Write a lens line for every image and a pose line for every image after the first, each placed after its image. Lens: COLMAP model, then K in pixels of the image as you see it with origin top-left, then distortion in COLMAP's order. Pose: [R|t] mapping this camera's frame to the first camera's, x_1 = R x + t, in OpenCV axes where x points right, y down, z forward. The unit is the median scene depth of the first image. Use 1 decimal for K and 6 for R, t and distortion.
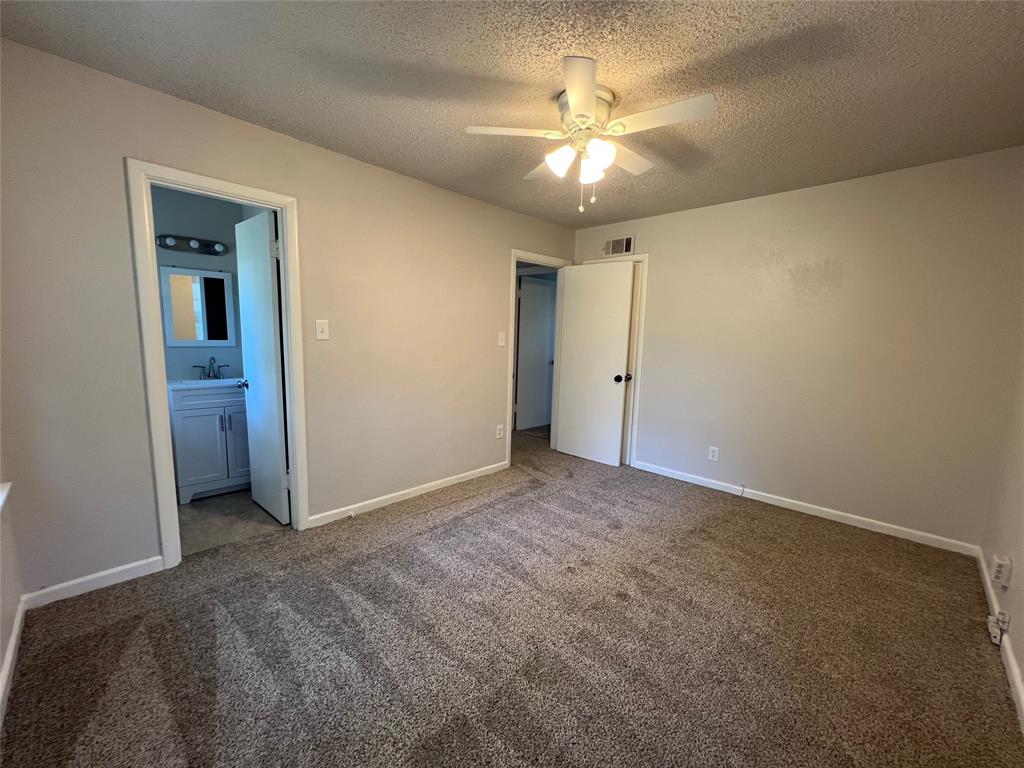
lens RADIAL K [[411.4, 0, 512.0], [0, 411.4, 384.0], [0, 0, 1]] dist [-0.001038, 0.000265]
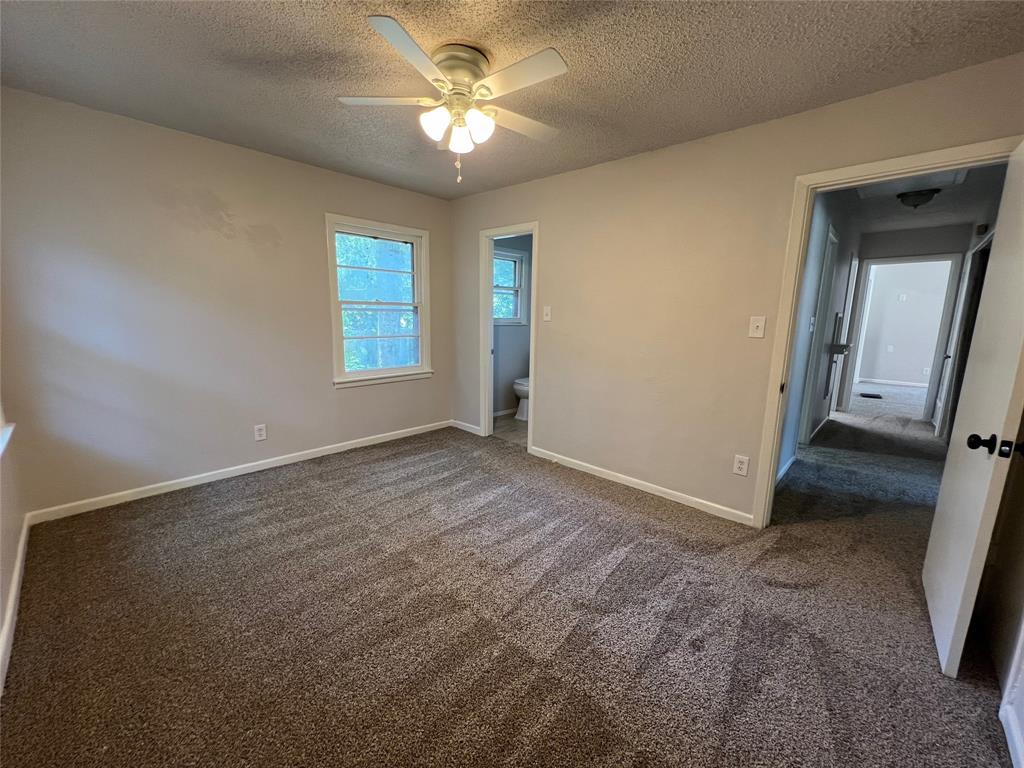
lens RADIAL K [[411.4, 0, 512.0], [0, 411.4, 384.0], [0, 0, 1]] dist [-0.001038, 0.000265]
pose [[0.014085, 0.145164, -0.989307, 0.887121], [-0.145217, 0.979213, 0.141615, -0.079157], [0.989300, 0.141669, 0.034872, 0.854918]]
